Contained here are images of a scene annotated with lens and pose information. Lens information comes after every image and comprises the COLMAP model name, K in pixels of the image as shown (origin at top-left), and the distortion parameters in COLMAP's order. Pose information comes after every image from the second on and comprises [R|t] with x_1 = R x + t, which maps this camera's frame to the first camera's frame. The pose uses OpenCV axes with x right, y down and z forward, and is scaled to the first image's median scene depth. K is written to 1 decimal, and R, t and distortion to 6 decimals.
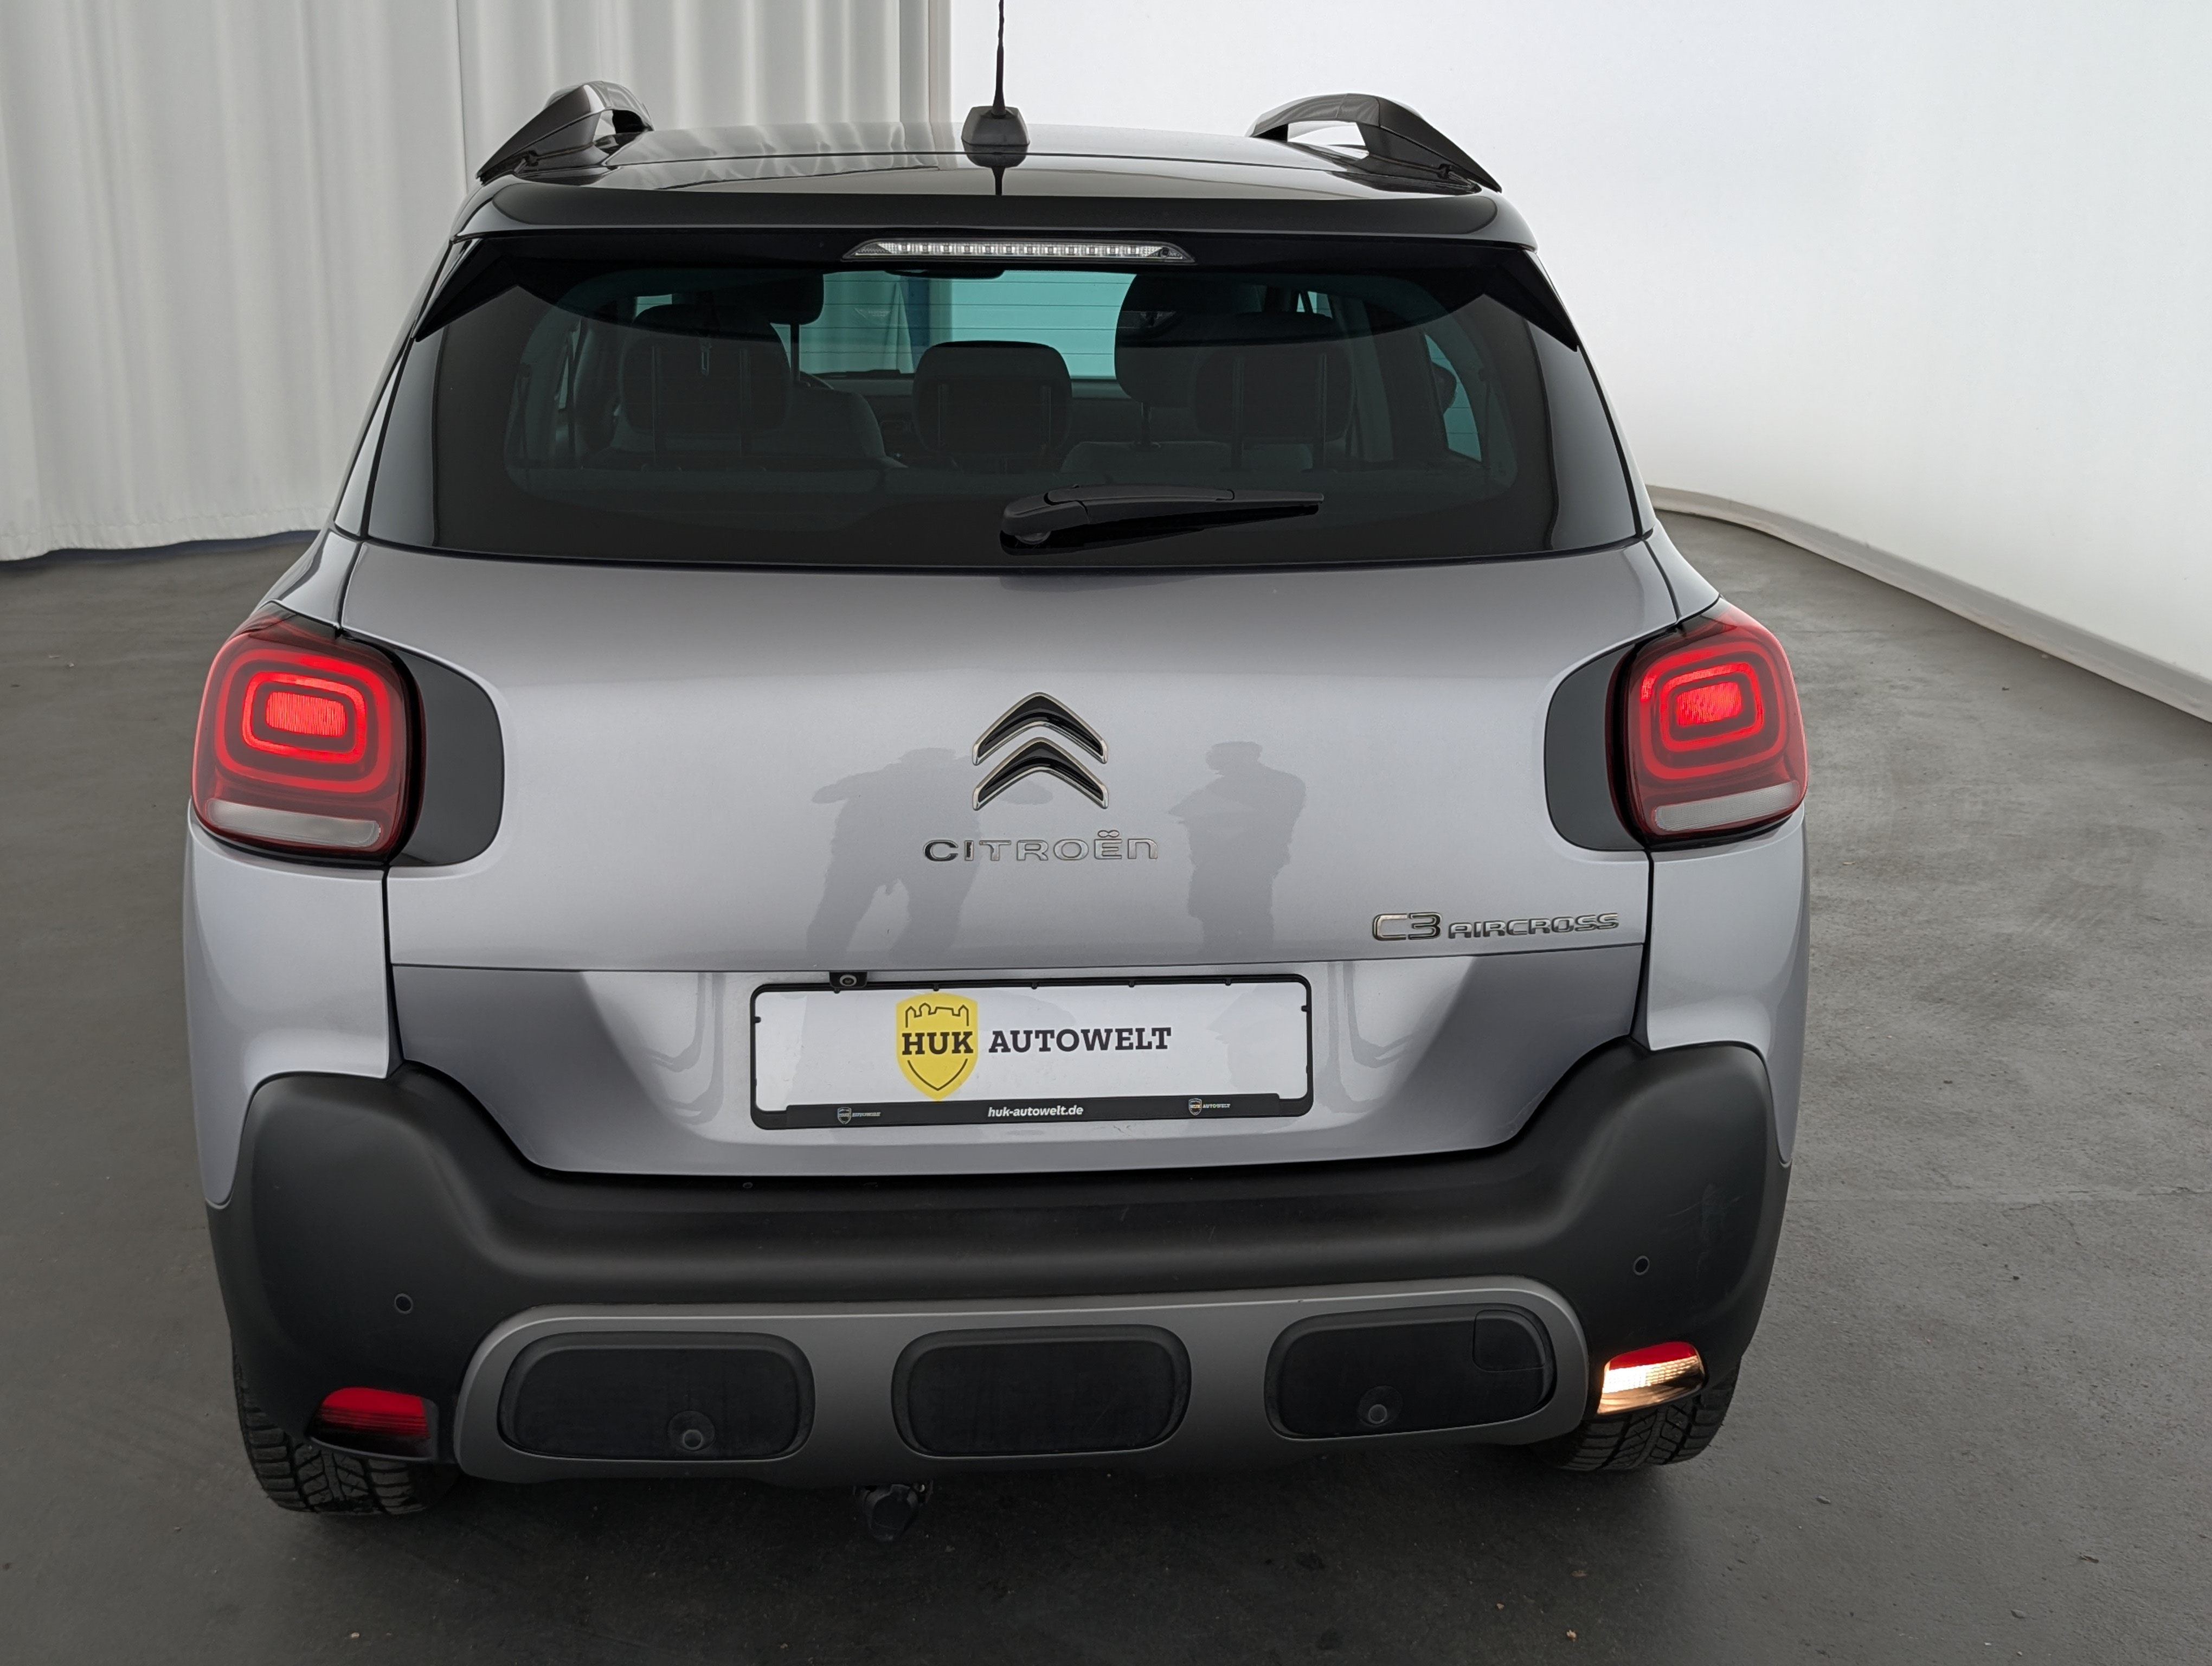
lens RADIAL K [[2165.7, 0, 1097.1], [0, 2165.7, 755.9], [0, 0, 1]] dist [0.047142, -0.018571]
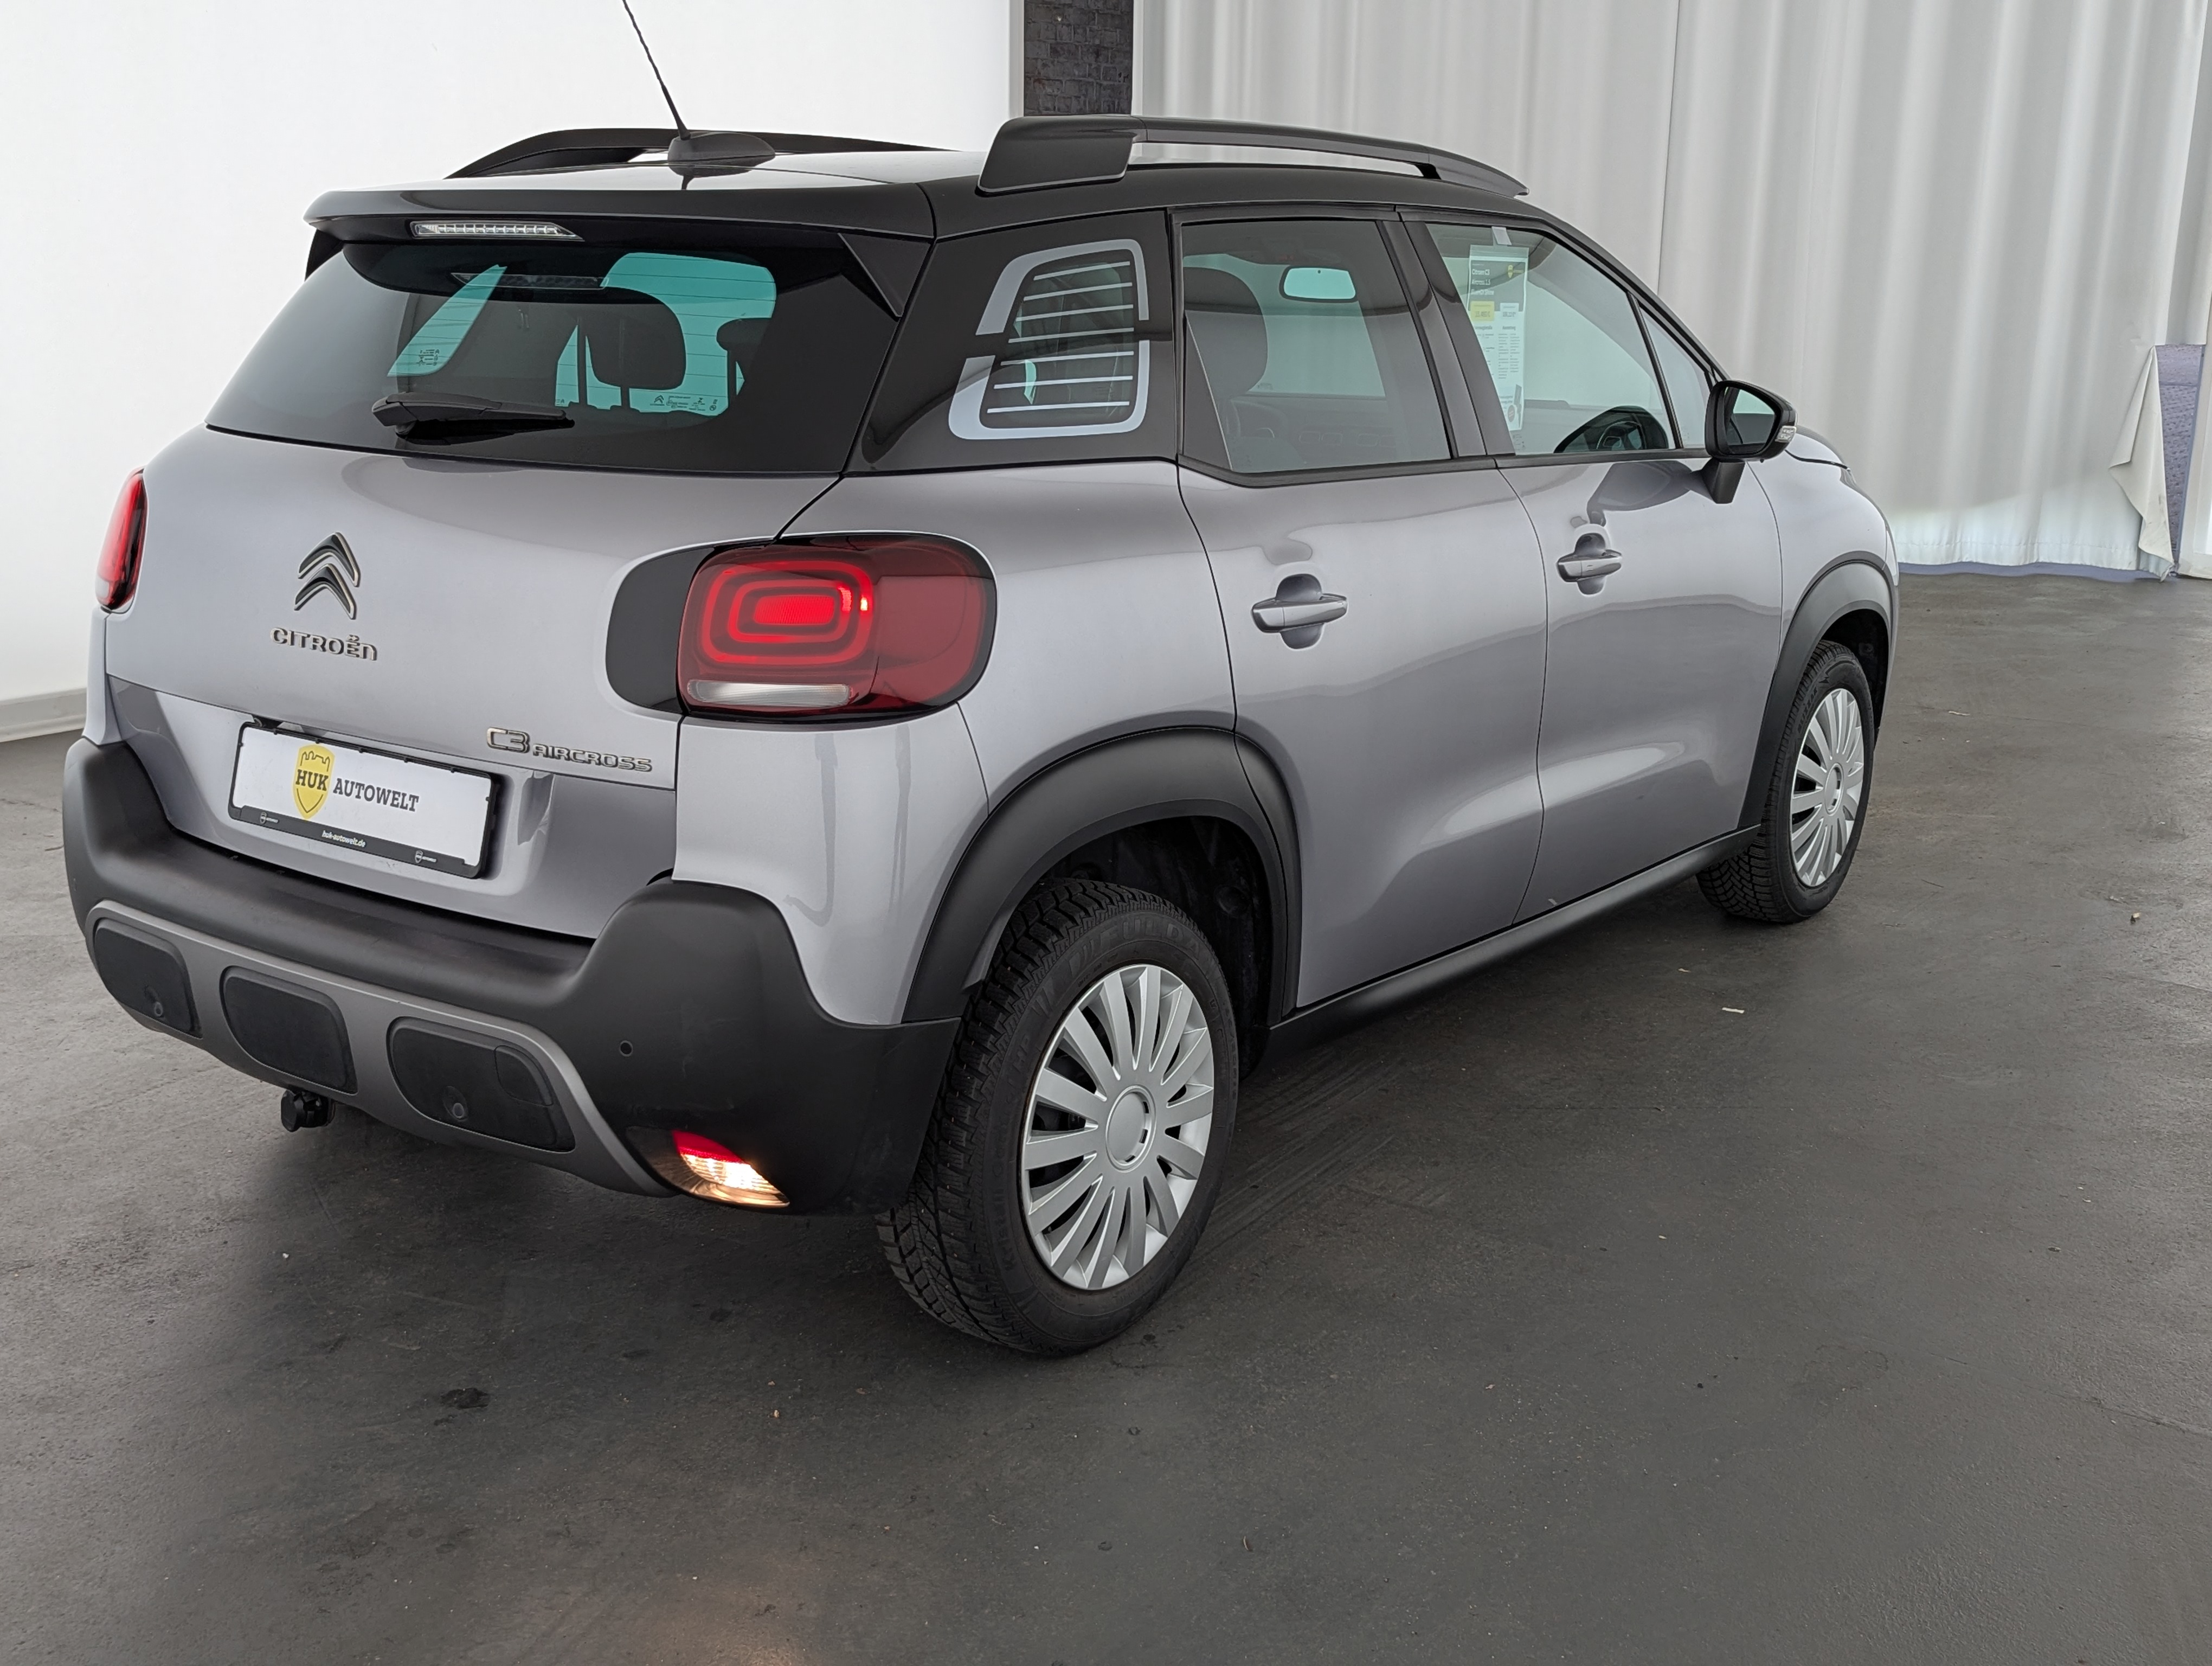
lens RADIAL K [[2230.9, 0, 1136.5], [0, 2230.9, 772.5], [0, 0, 1]] dist [0.062437, -0.042271]
pose [[0.772417, 0.144683, -0.618416, 0.972314], [-0.160266, 0.986598, 0.030645, -0.002635], [0.614562, 0.075440, 0.785253, 0.140430]]
